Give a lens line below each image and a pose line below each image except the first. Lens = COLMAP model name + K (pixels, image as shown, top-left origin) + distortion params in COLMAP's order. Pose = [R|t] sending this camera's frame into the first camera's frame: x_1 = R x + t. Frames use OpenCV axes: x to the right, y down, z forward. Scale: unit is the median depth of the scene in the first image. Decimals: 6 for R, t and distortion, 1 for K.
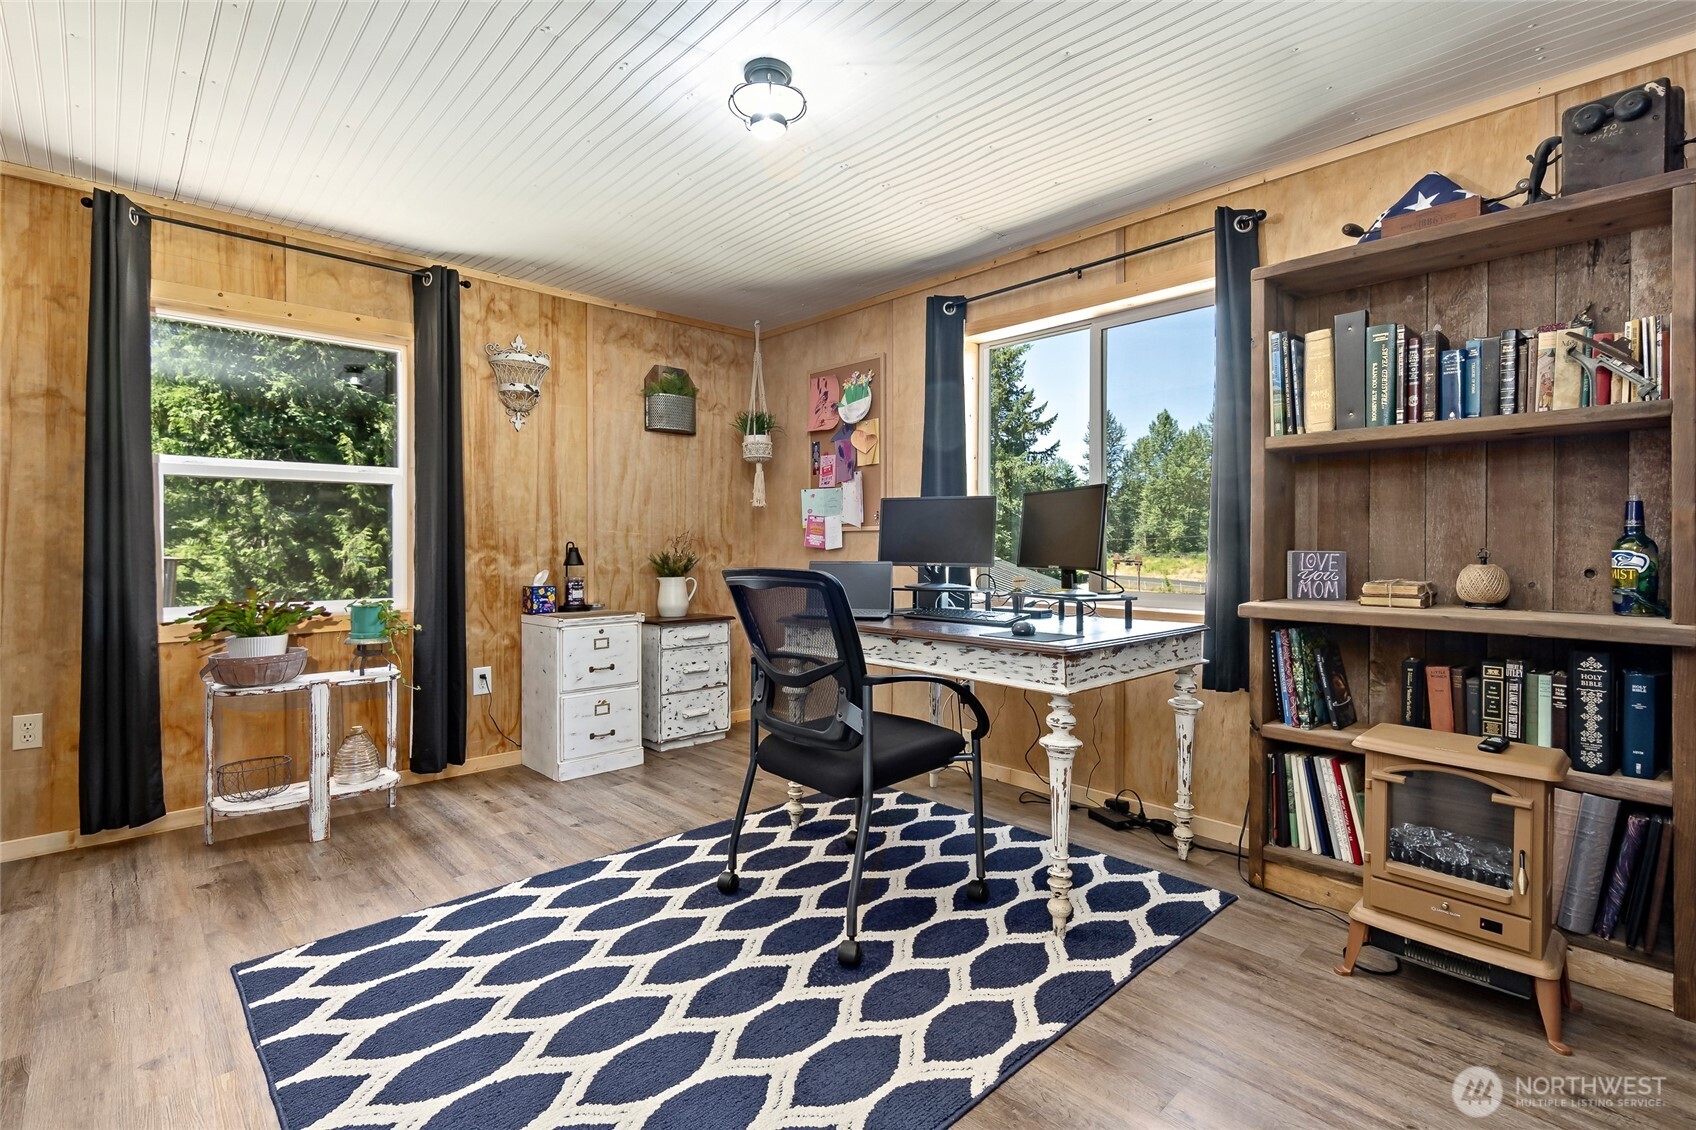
lens RADIAL K [[749.3, 0, 843.3], [0, 749.3, 561.2], [0, 0, 1]] dist [0.000098, 0.001076]
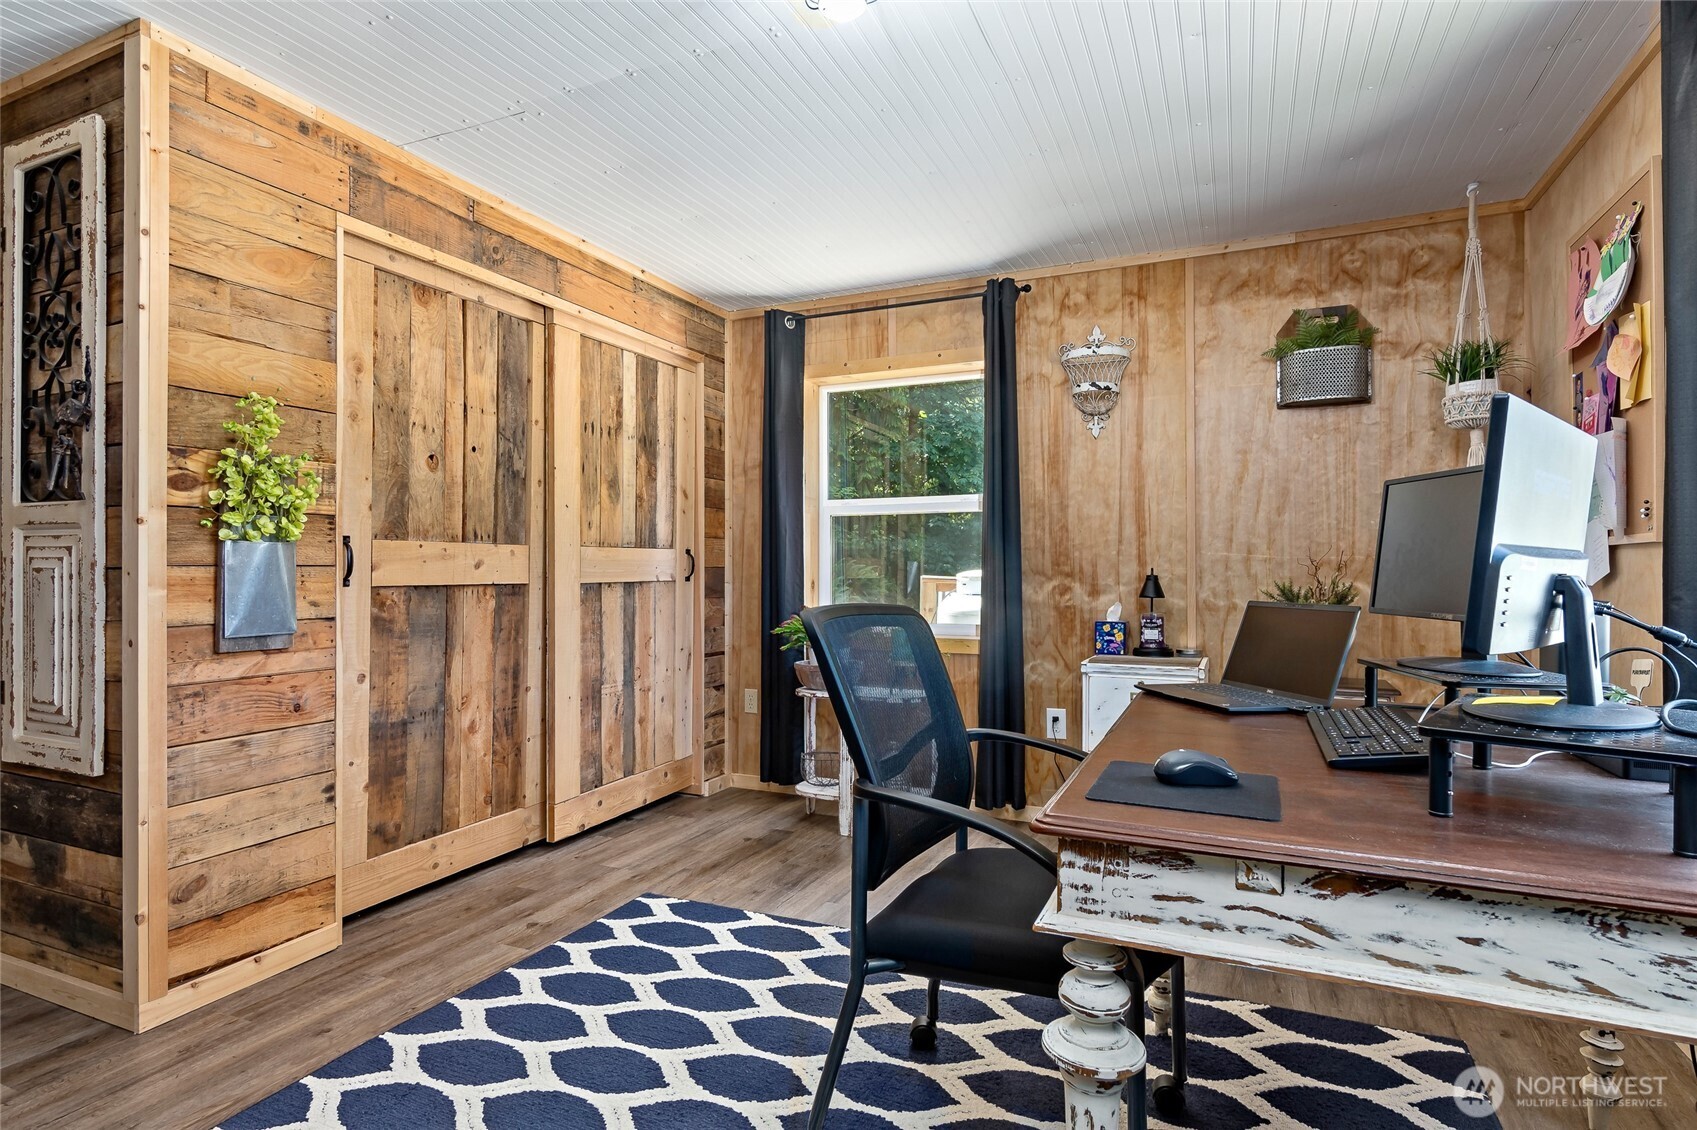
lens RADIAL K [[868.2, 0, 844.9], [0, 868.2, 569.4], [0, 0, 1]] dist [-0.003689, -0.000879]
pose [[0.400944, 0.001696, -0.916101, 0.353971], [-0.022058, 0.999726, -0.007803, -0.010322], [0.915837, 0.023336, 0.400872, 0.345790]]
